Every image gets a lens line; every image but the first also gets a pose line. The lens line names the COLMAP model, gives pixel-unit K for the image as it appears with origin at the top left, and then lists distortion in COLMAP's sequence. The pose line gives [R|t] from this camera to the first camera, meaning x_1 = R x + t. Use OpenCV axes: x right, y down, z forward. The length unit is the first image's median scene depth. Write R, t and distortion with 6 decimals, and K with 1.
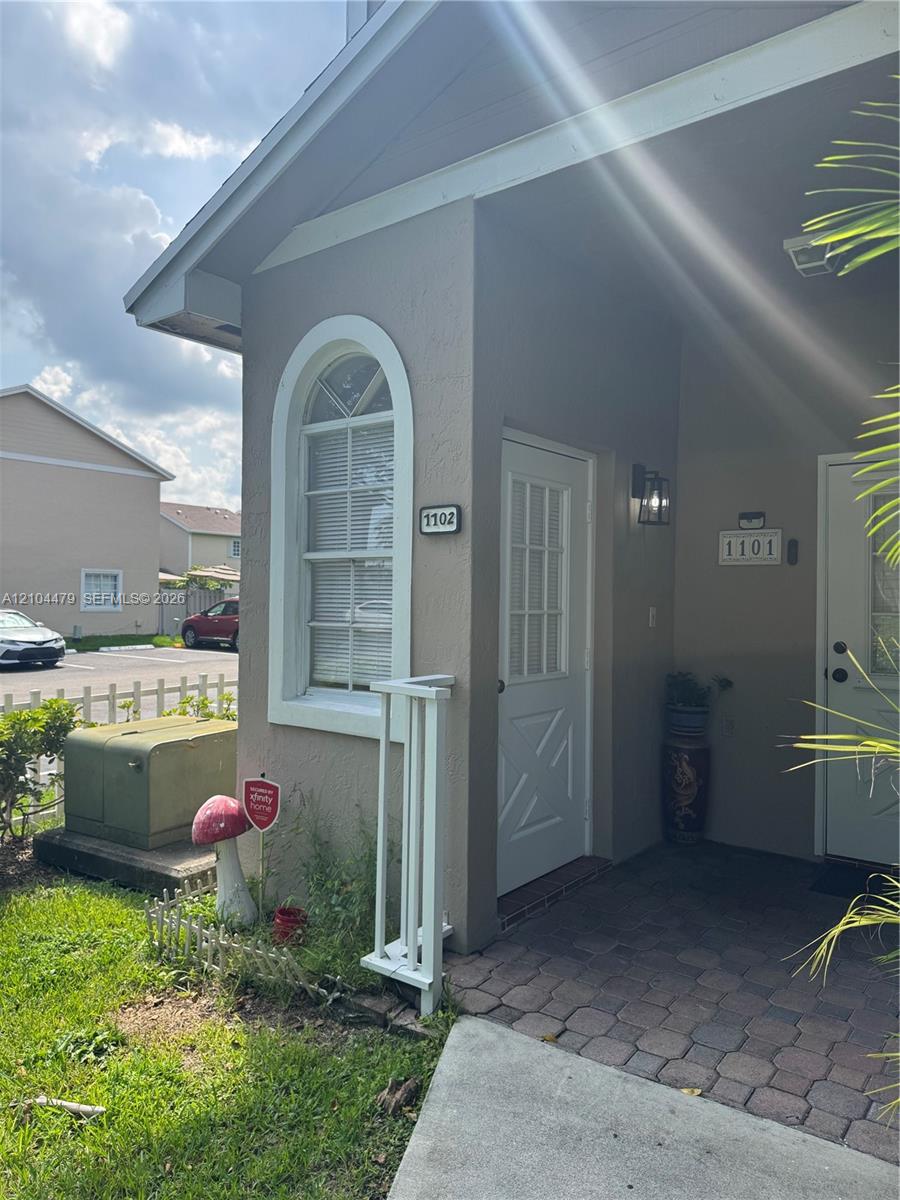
lens RADIAL K [[921.0, 0, 450.0], [0, 921.0, 600.0], [0, 0, 1]] dist [0.139506, 0.000259]
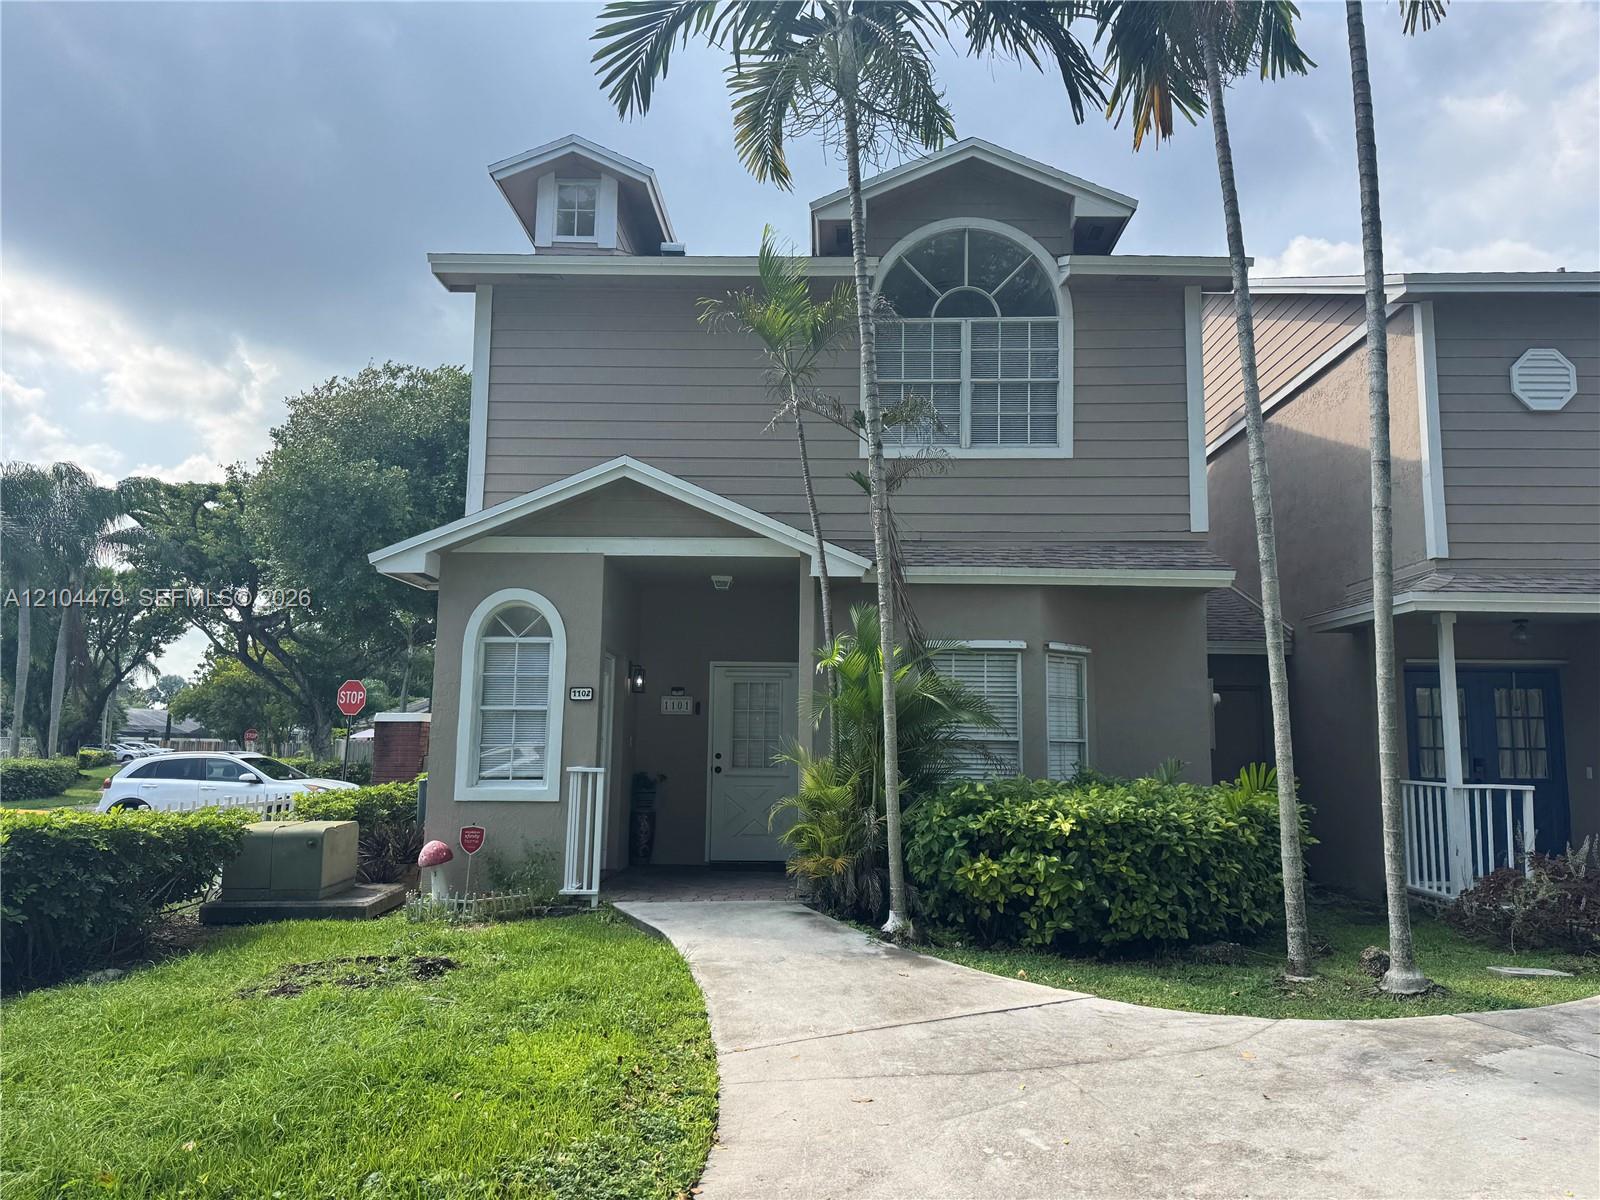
lens RADIAL K [[1228.1, 0, 800.0], [0, 1228.1, 600.0], [0, 0, 1]] dist [0.139506, 0.000259]
pose [[0.825118, 0.064151, 0.561306, -0.962580], [0.002893, 0.993040, -0.117746, 0.029883], [-0.564953, 0.098778, 0.819189, -1.323741]]
